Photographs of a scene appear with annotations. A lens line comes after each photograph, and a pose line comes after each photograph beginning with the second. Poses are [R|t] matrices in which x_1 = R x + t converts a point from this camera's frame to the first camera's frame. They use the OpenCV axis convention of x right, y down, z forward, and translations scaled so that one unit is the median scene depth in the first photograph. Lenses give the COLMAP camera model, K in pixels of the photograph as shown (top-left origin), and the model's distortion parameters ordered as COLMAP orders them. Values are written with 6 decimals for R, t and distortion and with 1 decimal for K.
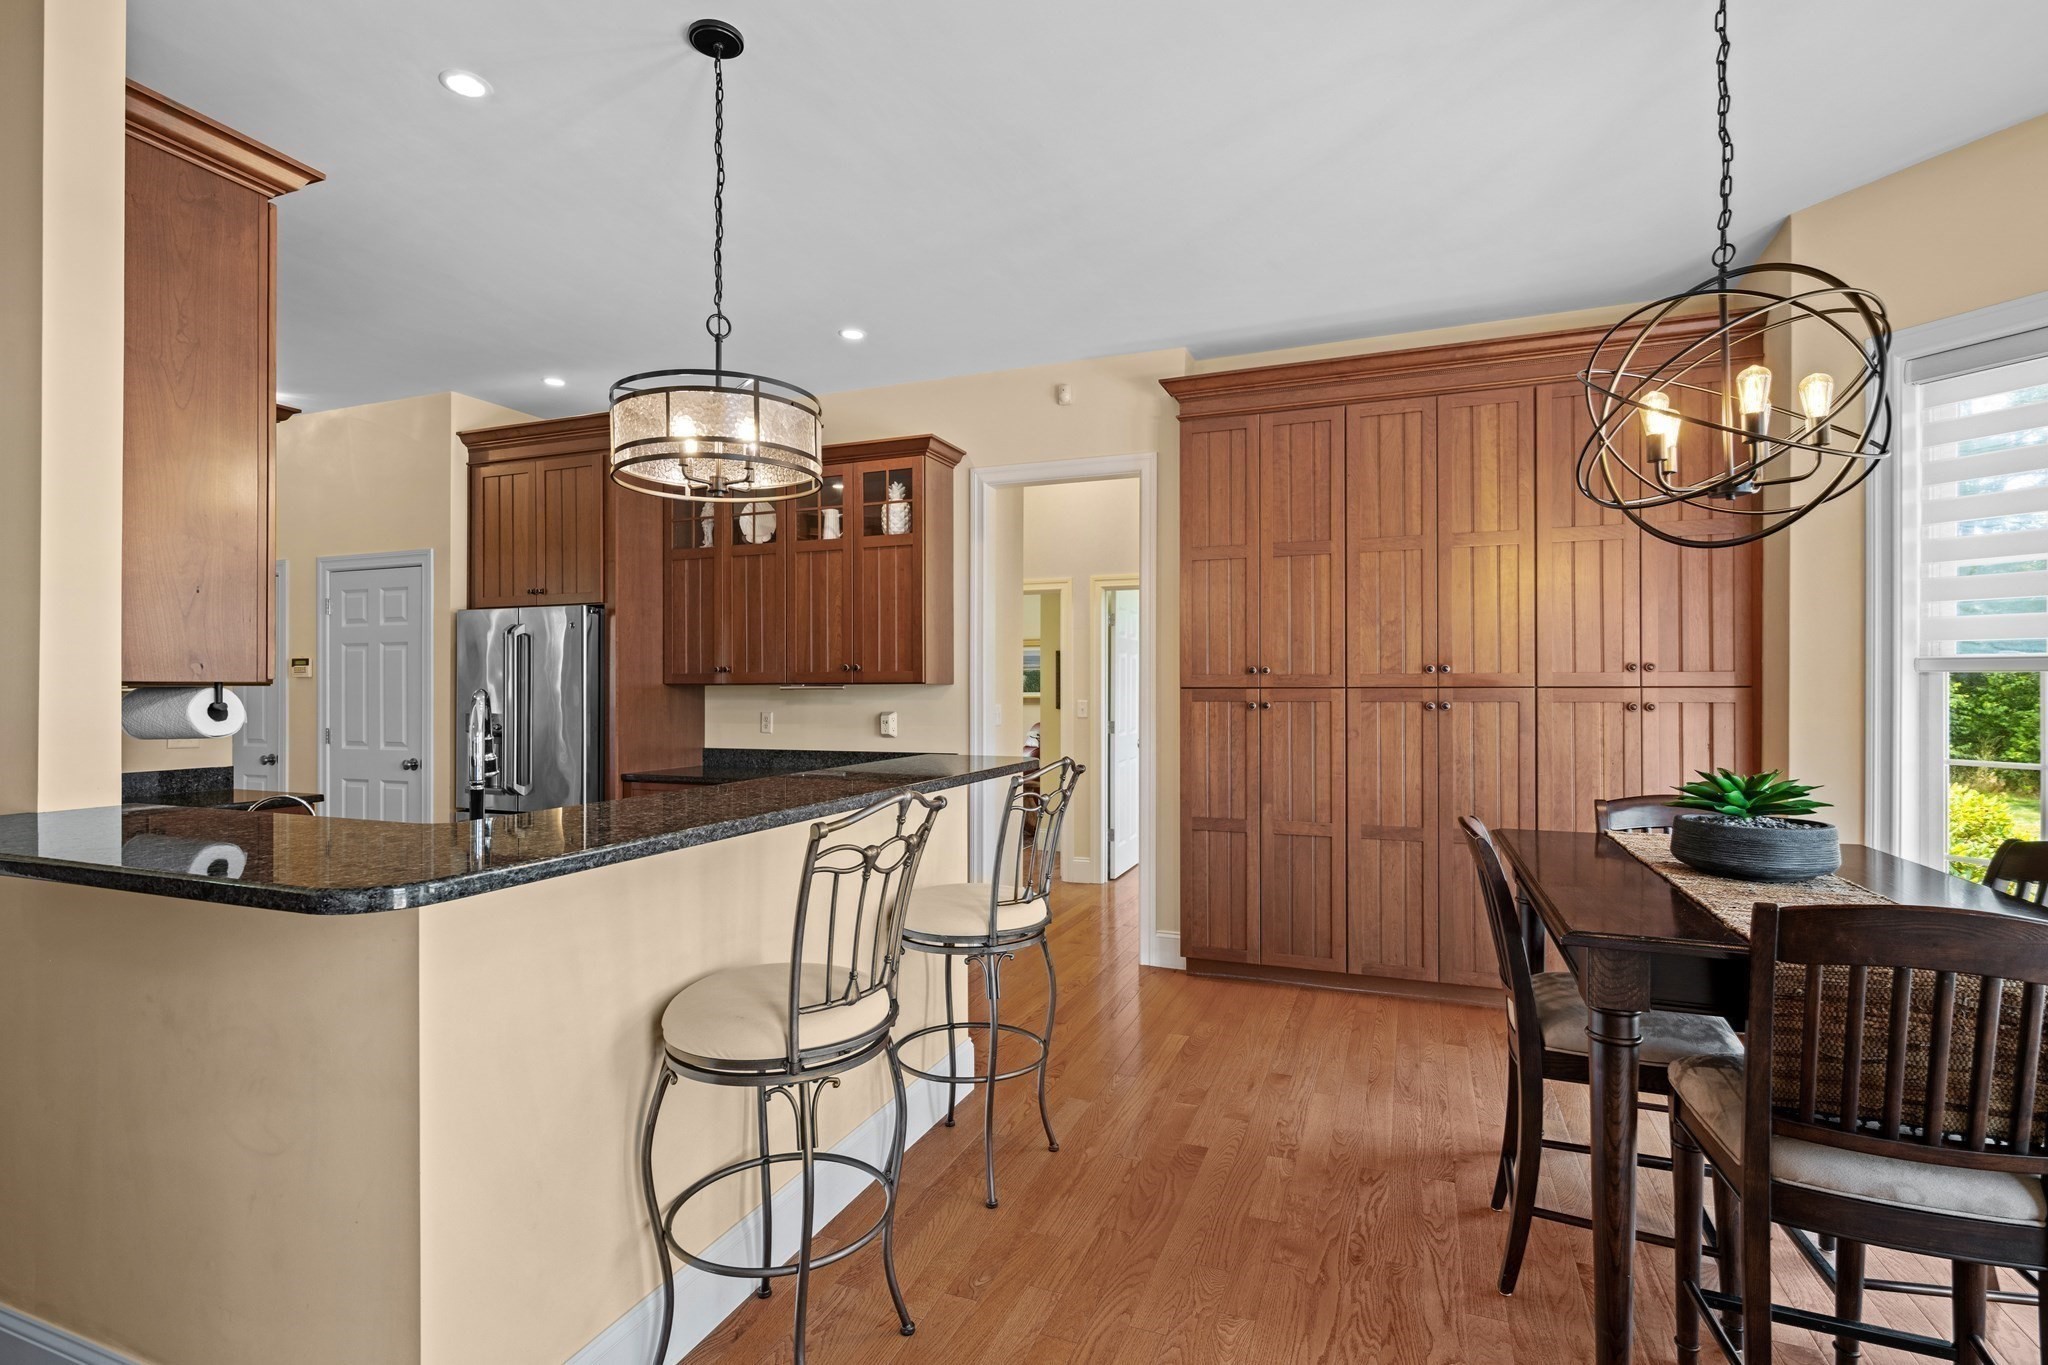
lens RADIAL K [[977.1, 0, 1025.0], [0, 977.1, 681.8], [0, 0, 1]] dist [-0.008314, 0.000218]
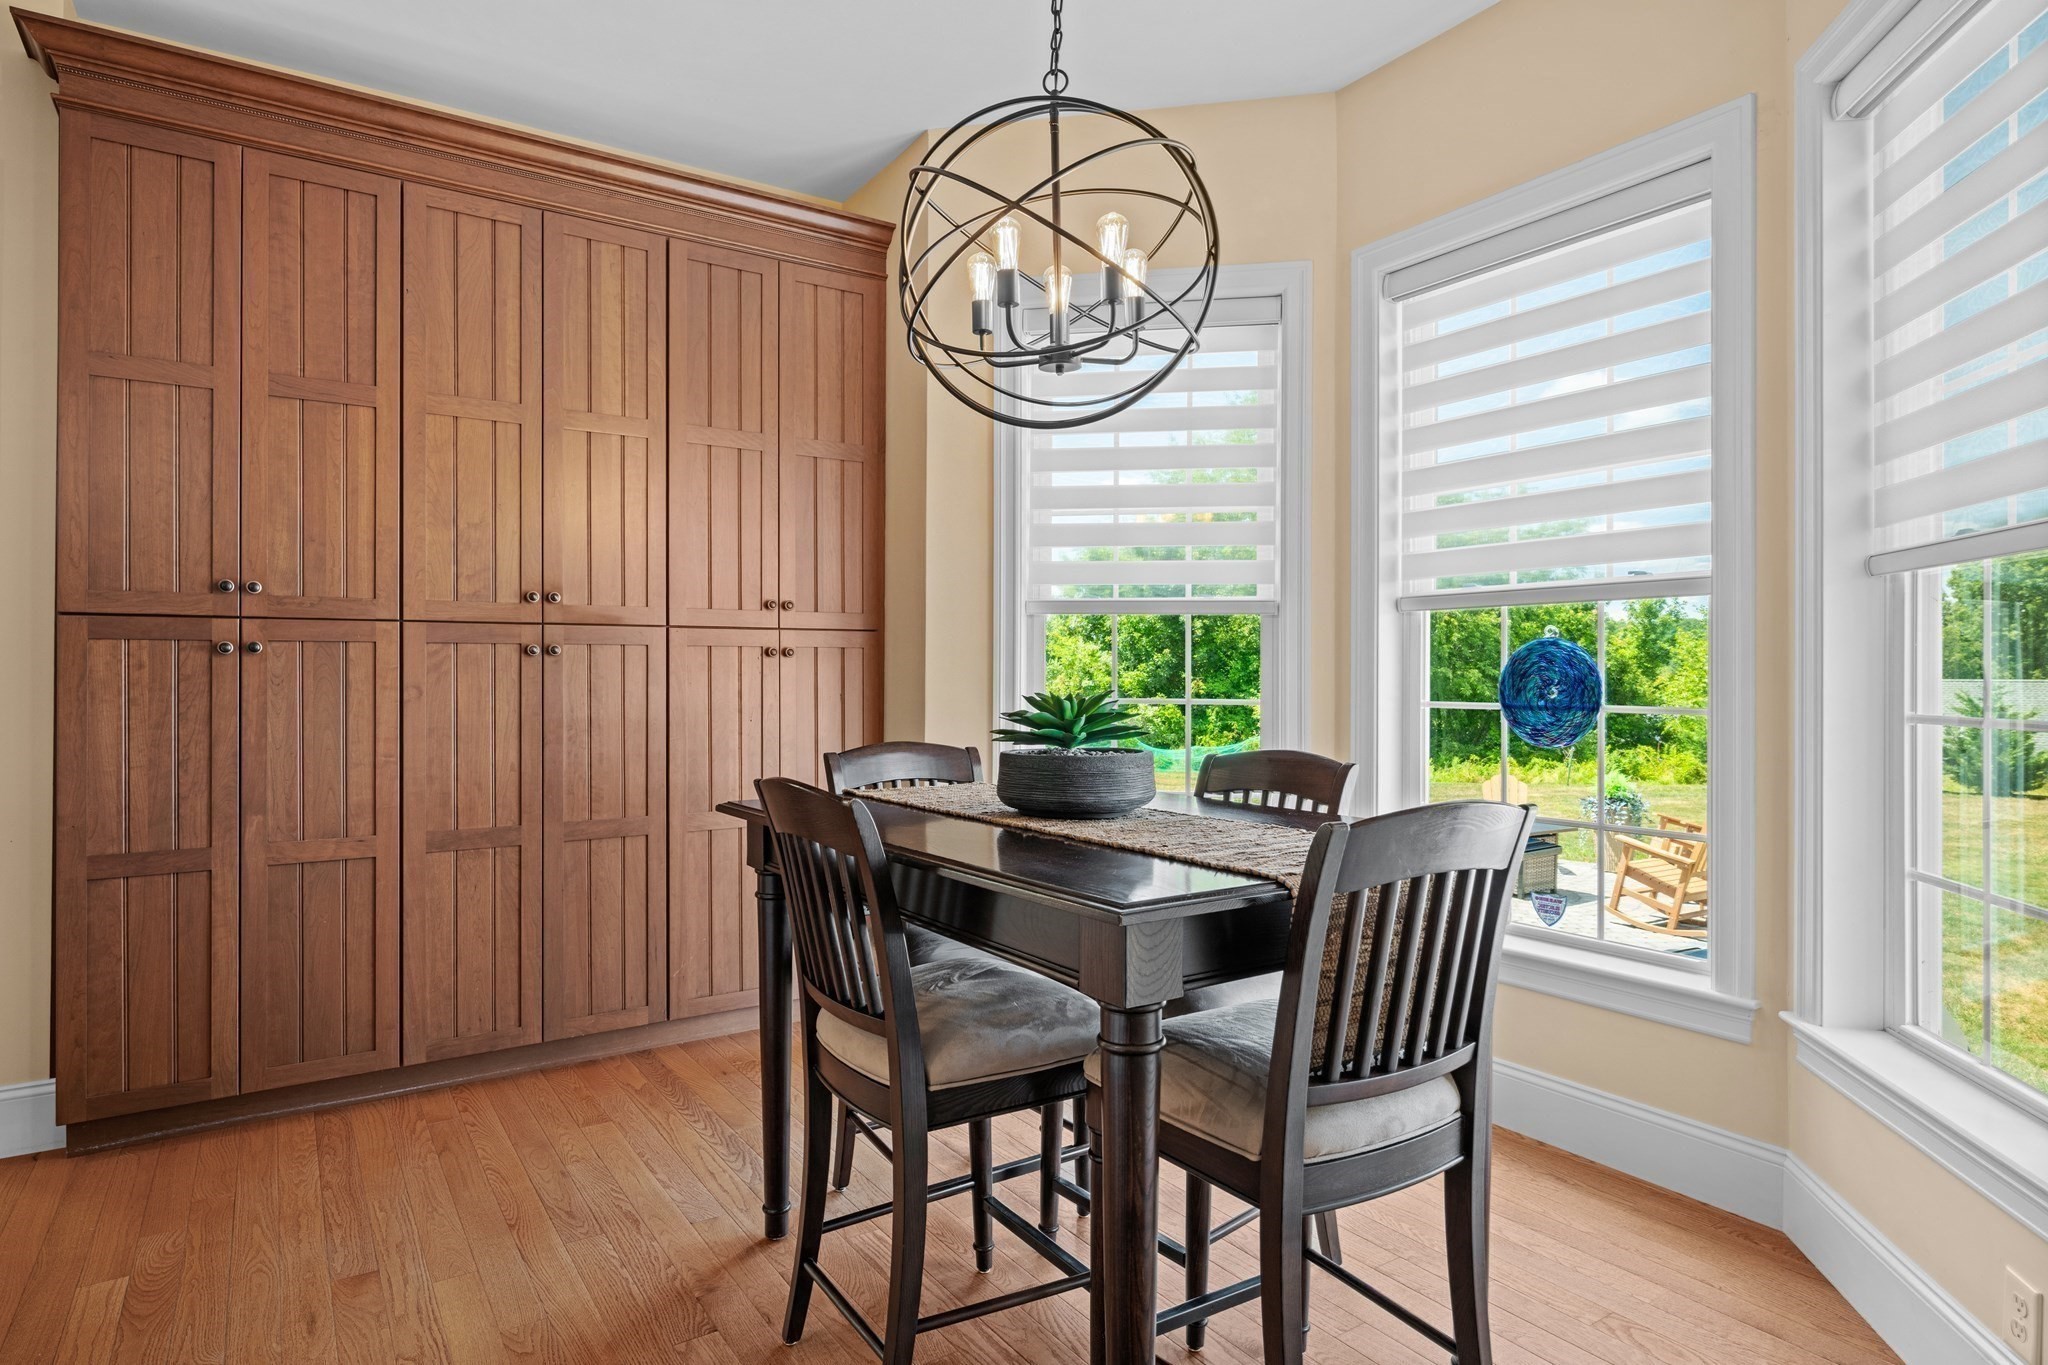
lens RADIAL K [[1115.4, 0, 1031.1], [0, 1115.4, 672.2], [0, 0, 1]] dist [-0.012377, 0.003253]
pose [[0.562038, 0.002586, 0.827107, -0.041365], [-0.001188, 0.999997, -0.002320, 0.041127], [-0.827111, 0.000321, 0.562039, 0.250546]]
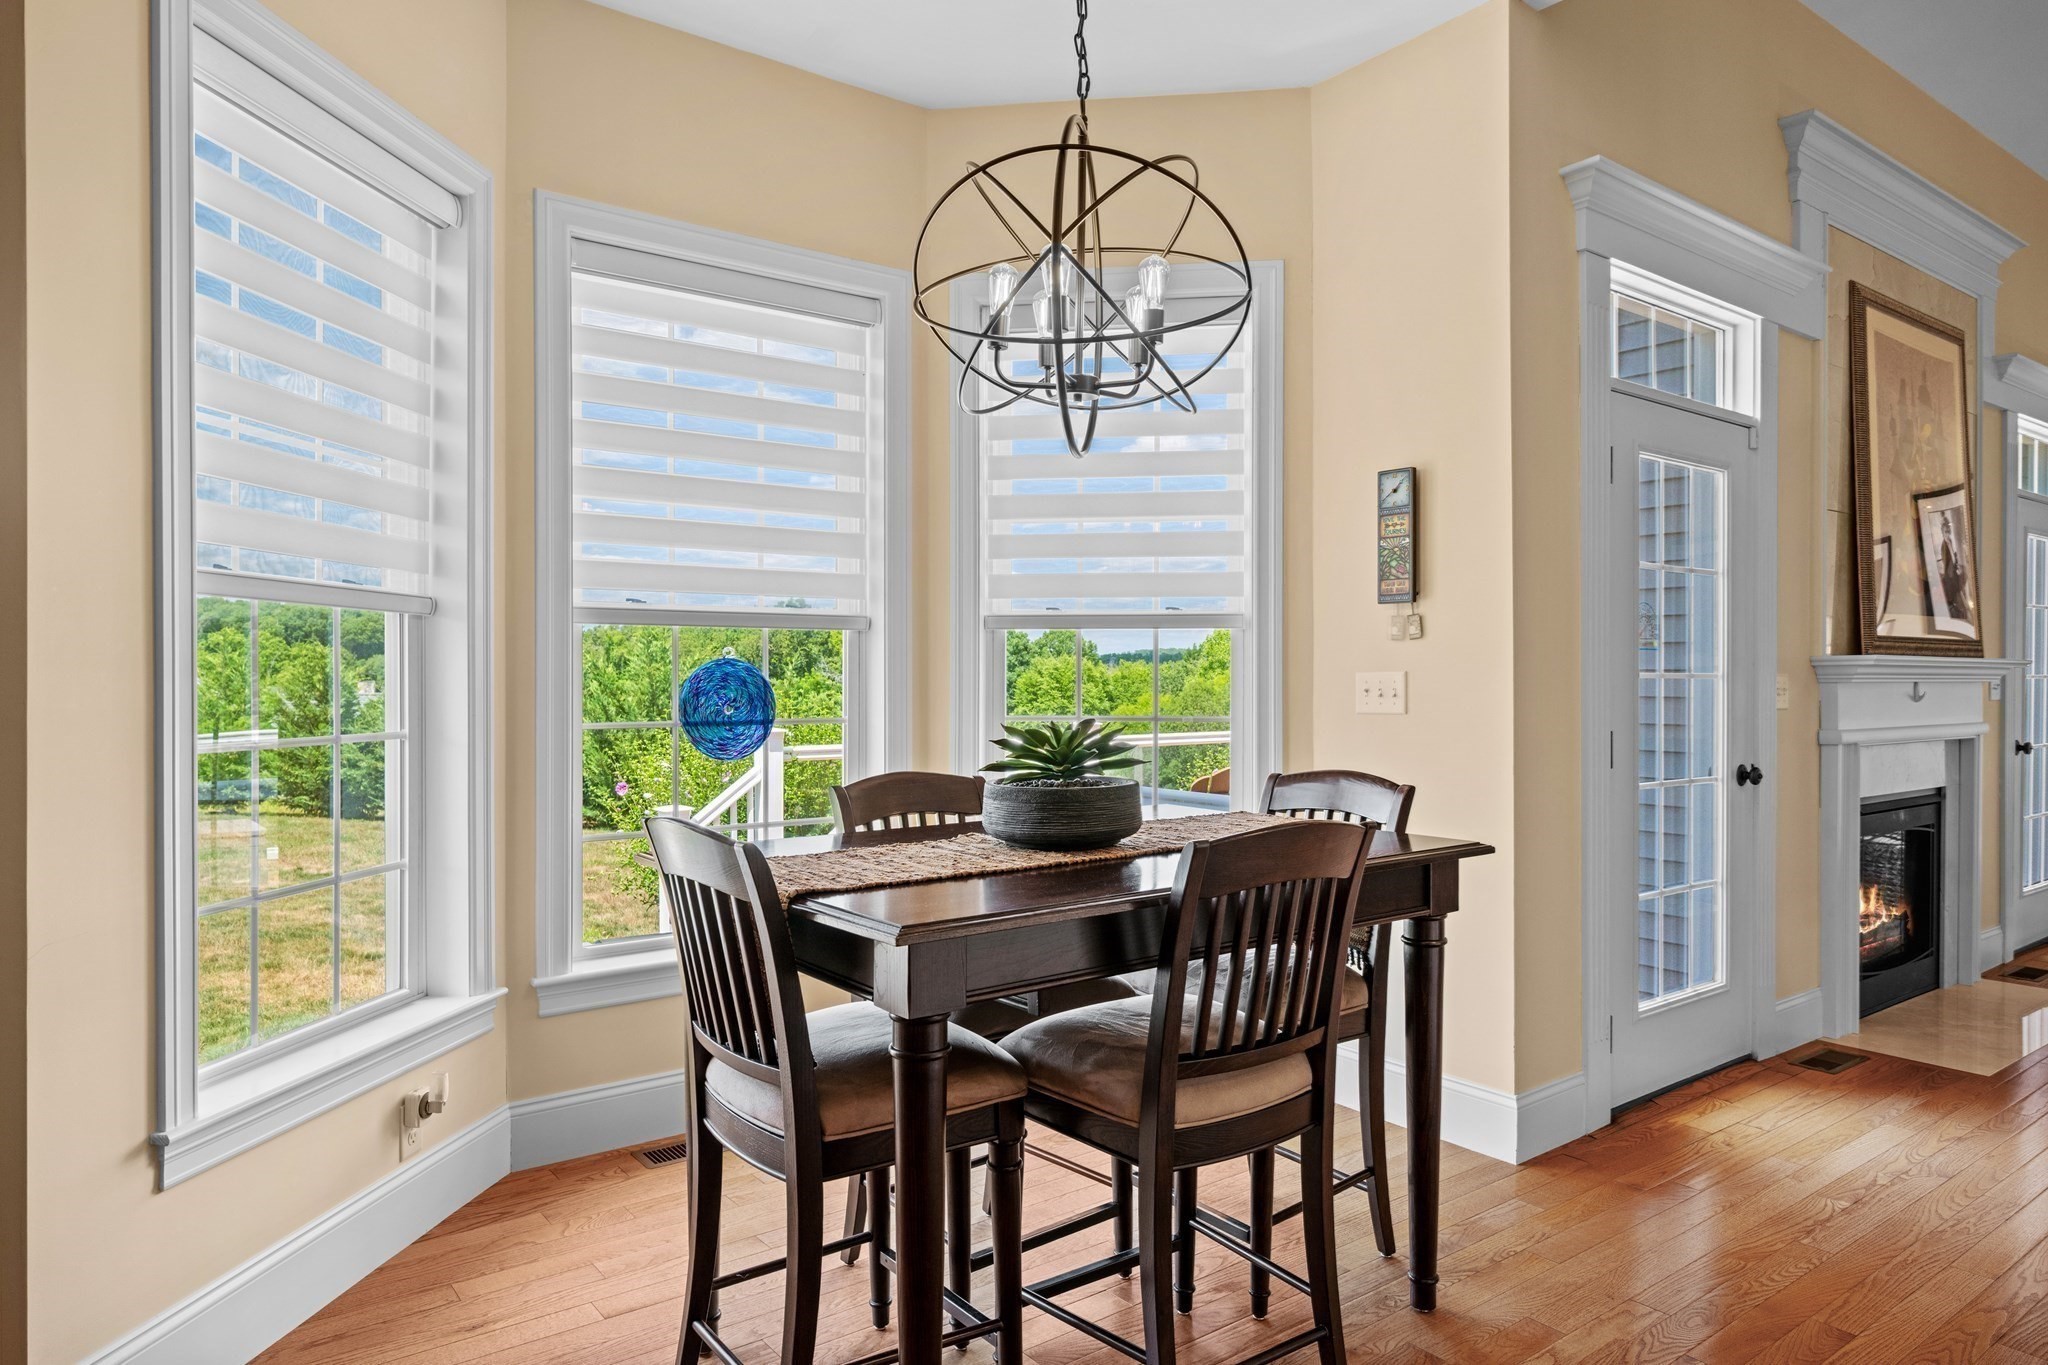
lens RADIAL K [[1278.7, 0, 1019.3], [0, 1278.7, 682.7], [0, 0, 1]] dist [0.018986, 0.000426]
pose [[-0.853389, -0.011072, 0.521158, 0.096107], [-0.007827, 0.999934, 0.008428, 0.024995], [-0.521217, 0.003113, -0.853419, 0.994044]]
